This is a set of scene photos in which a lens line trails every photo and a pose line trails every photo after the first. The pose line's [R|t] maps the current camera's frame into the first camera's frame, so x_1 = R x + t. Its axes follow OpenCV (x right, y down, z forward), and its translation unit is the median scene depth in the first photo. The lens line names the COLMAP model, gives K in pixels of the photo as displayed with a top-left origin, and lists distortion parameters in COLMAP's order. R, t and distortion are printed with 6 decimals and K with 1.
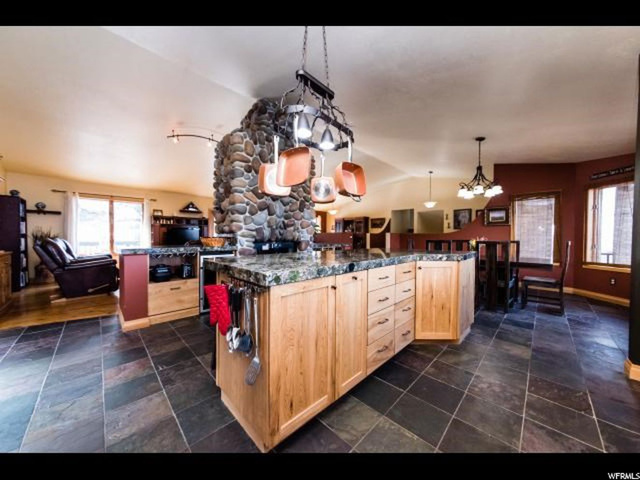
lens RADIAL K [[225.2, 0, 308.6], [0, 225.2, 237.6], [0, 0, 1]] dist [0.000923, 0.000596]
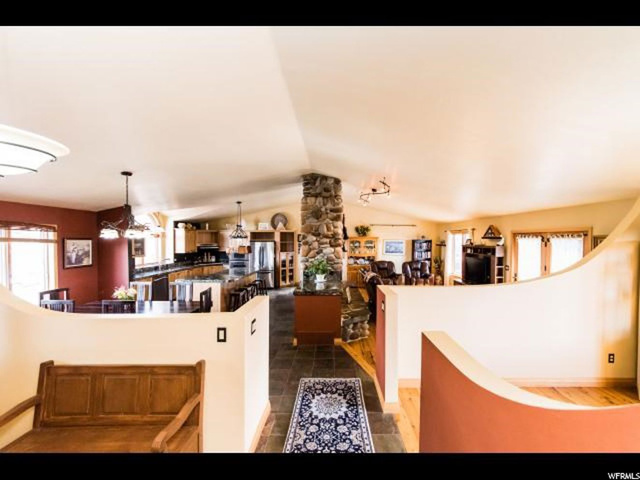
lens RADIAL K [[269.6, 0, 345.3], [0, 269.6, 241.2], [0, 0, 1]] dist [-0.000331, 0.000229]
pose [[-0.632881, -0.004258, -0.774237, 0.988017], [-0.015505, 0.999854, 0.007175, -0.181174], [0.774093, 0.016546, -0.632855, 2.141622]]
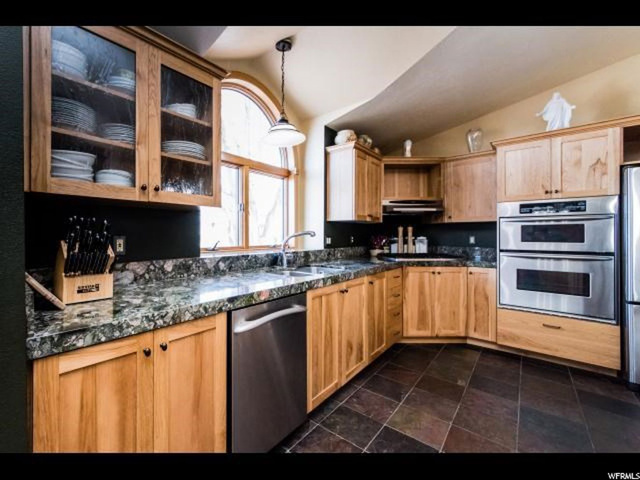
lens RADIAL K [[269.6, 0, 256.7], [0, 269.6, 235.1], [0, 0, 1]] dist [-0.000331, 0.000229]
pose [[-0.995129, -0.012135, -0.097828, 0.475667], [-0.012967, 0.999885, 0.007879, -0.023775], [0.097721, 0.009109, -0.995172, 0.535411]]
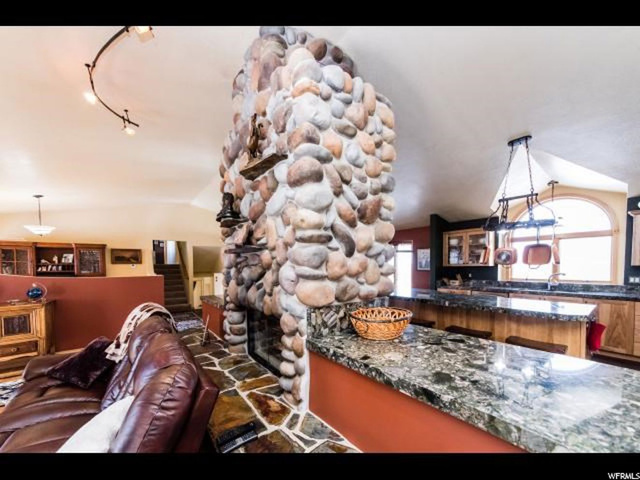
lens RADIAL K [[225.2, 0, 320.2], [0, 225.2, 273.7], [0, 0, 1]] dist [0.000923, 0.000596]
pose [[0.033194, -0.044759, 0.998446, -0.625290], [0.013784, 0.998922, 0.044322, -0.079041], [-0.999354, 0.012291, 0.033775, 0.945740]]
